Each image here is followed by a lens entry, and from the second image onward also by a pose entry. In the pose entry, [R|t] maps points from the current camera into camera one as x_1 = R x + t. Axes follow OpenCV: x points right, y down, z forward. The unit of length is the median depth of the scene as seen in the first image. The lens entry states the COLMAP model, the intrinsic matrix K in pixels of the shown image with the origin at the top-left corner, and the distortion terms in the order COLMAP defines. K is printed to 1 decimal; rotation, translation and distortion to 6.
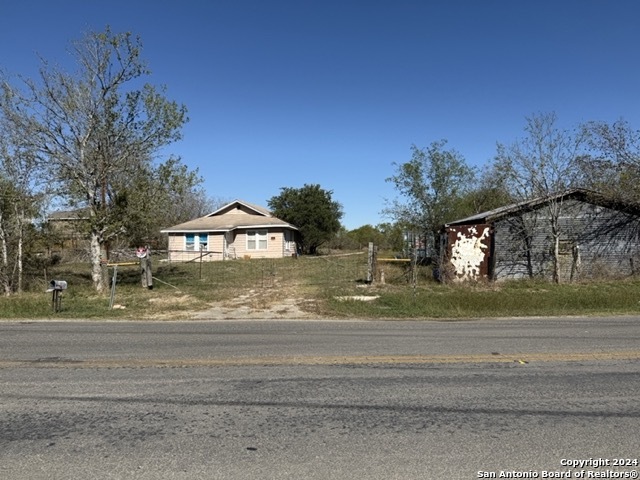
lens RADIAL K [[453.7, 0, 323.3], [0, 453.7, 237.9], [0, 0, 1]] dist [-0.002172, -0.015980]
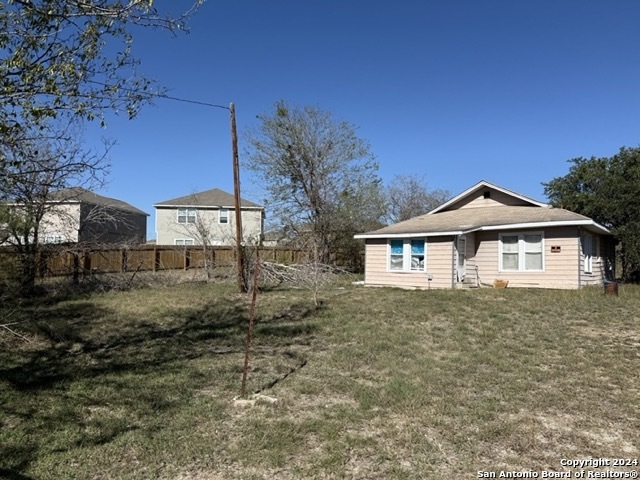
lens RADIAL K [[453.7, 0, 302.9], [0, 453.7, 241.0], [0, 0, 1]] dist [-0.002172, -0.015980]
pose [[0.818851, -0.006596, -0.573968, -0.053230], [-0.009080, 0.999660, -0.024441, 0.007182], [0.573934, 0.025225, 0.818513, 0.433546]]
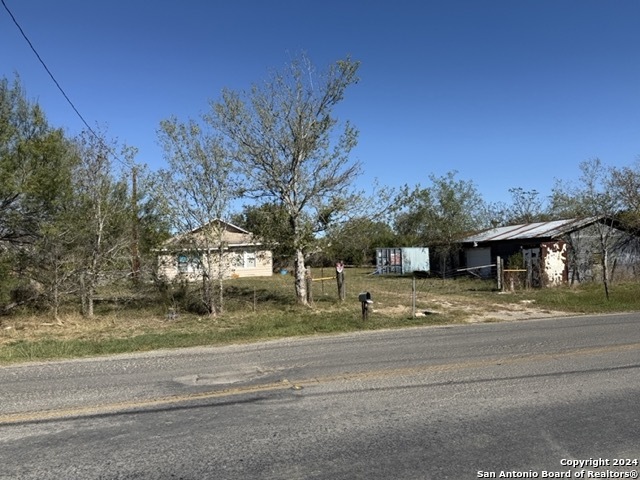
lens RADIAL K [[453.7, 0, 318.0], [0, 453.7, 238.7], [0, 0, 1]] dist [-0.002172, -0.015980]
pose [[0.943449, 0.002486, 0.331509, -0.328865], [0.010719, 0.999220, -0.037999, 0.001800], [-0.331345, 0.039403, 0.942687, 0.010870]]
